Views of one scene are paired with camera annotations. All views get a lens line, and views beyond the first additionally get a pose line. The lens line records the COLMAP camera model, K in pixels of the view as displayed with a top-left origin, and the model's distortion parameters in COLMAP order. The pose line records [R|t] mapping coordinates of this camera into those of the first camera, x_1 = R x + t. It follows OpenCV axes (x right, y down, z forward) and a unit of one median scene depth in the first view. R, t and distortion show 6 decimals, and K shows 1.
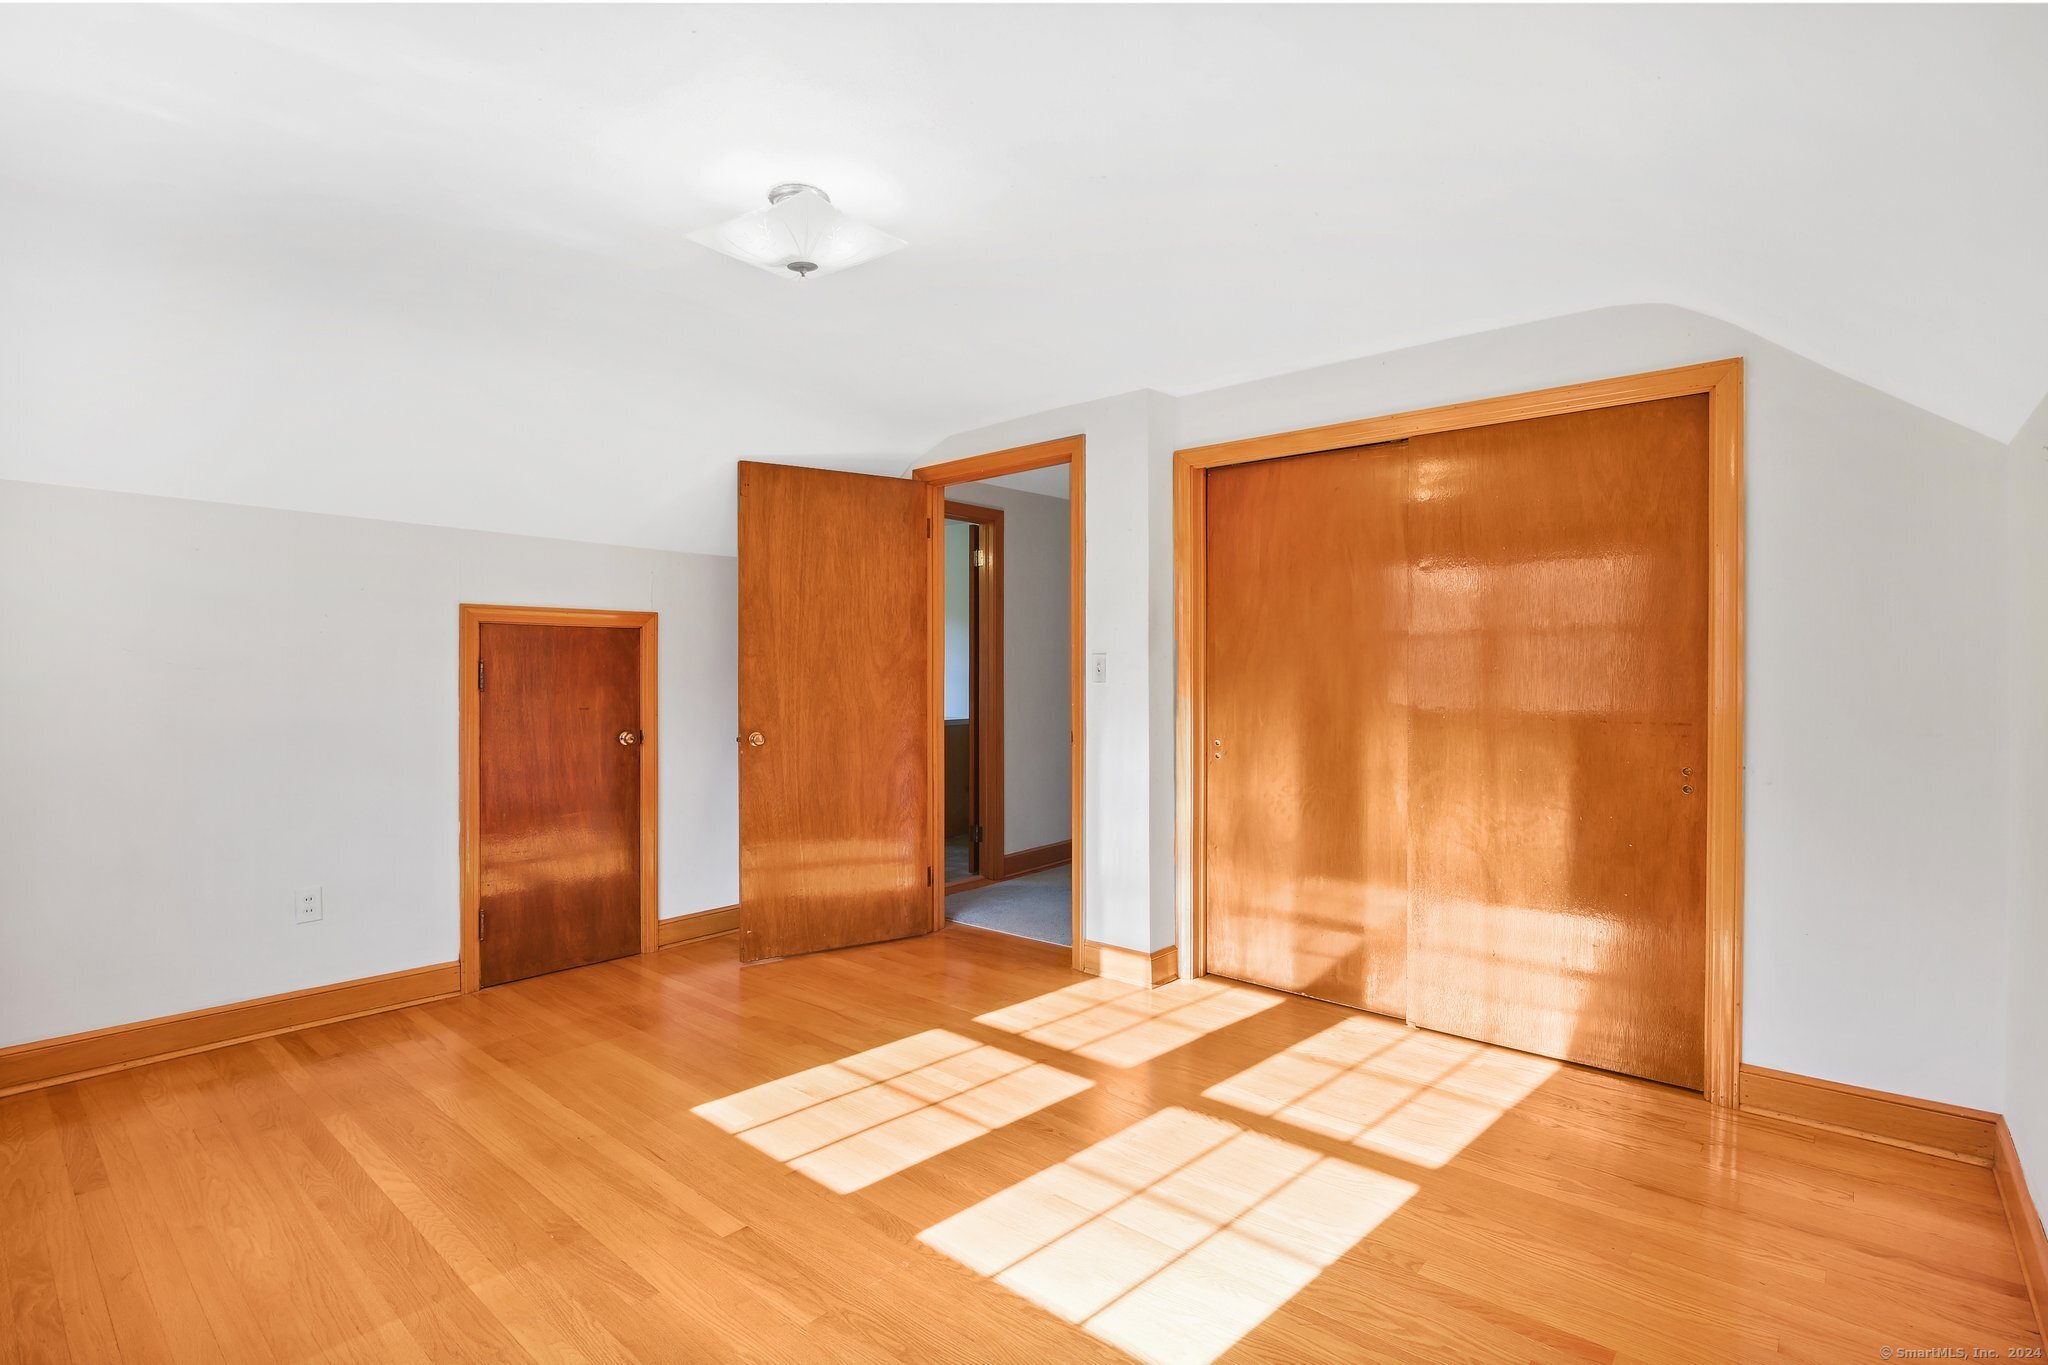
lens RADIAL K [[971.4, 0, 1005.1], [0, 971.4, 667.1], [0, 0, 1]] dist [0.000185, -0.000132]
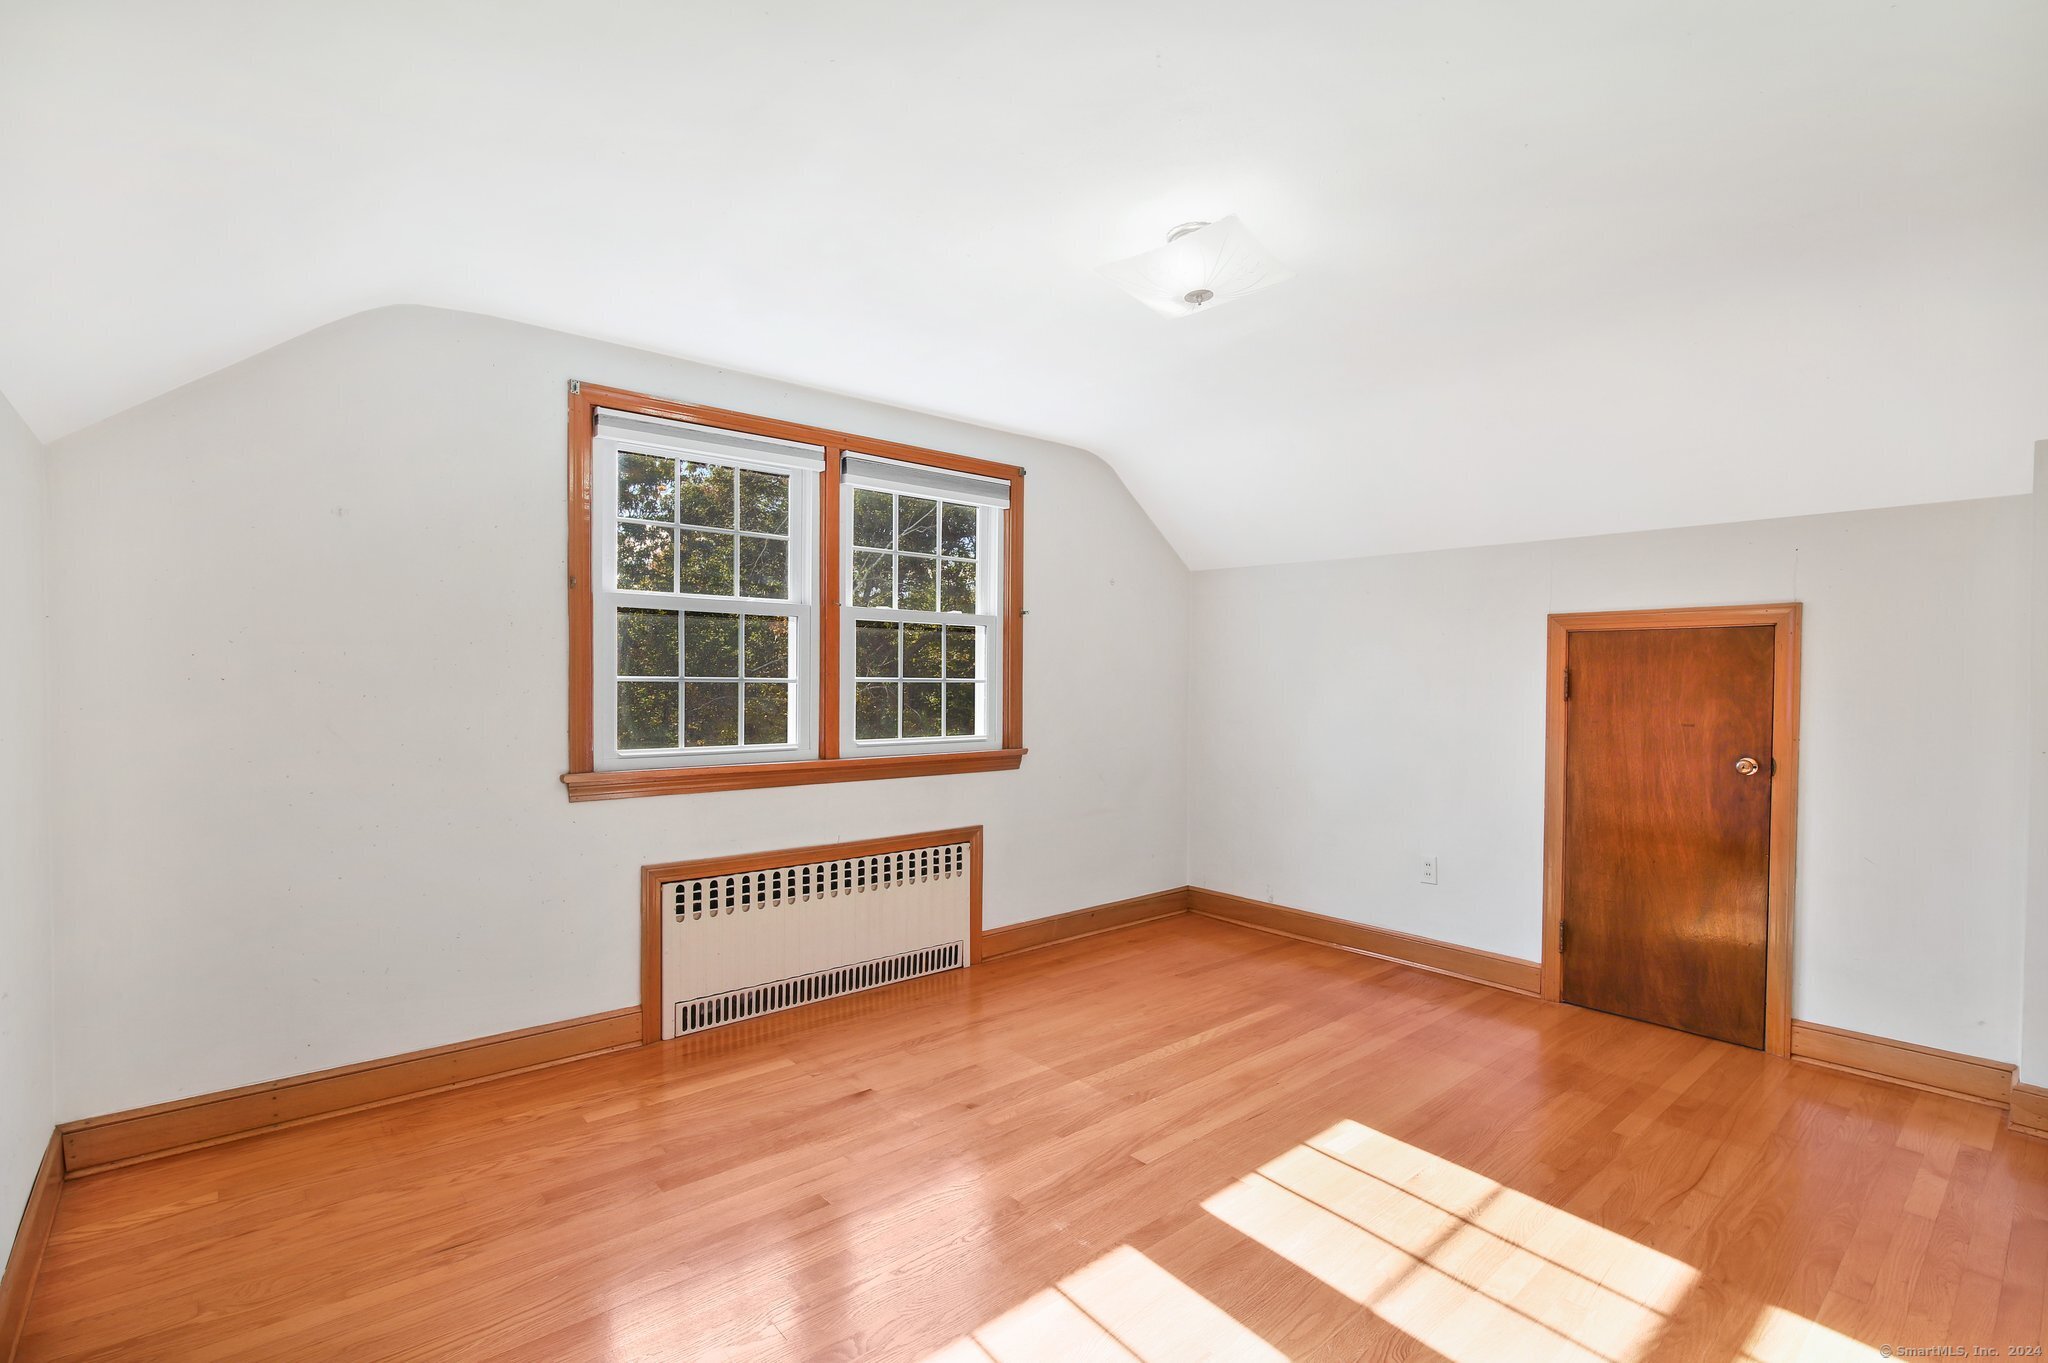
lens RADIAL K [[971.4, 0, 1005.1], [0, 971.4, 666.1], [0, 0, 1]] dist [0.000185, -0.000132]
pose [[-0.126133, -0.012481, -0.991935, 0.513735], [-0.000140, 0.999921, -0.012563, 0.002420], [0.992013, -0.001446, -0.126125, 0.561272]]
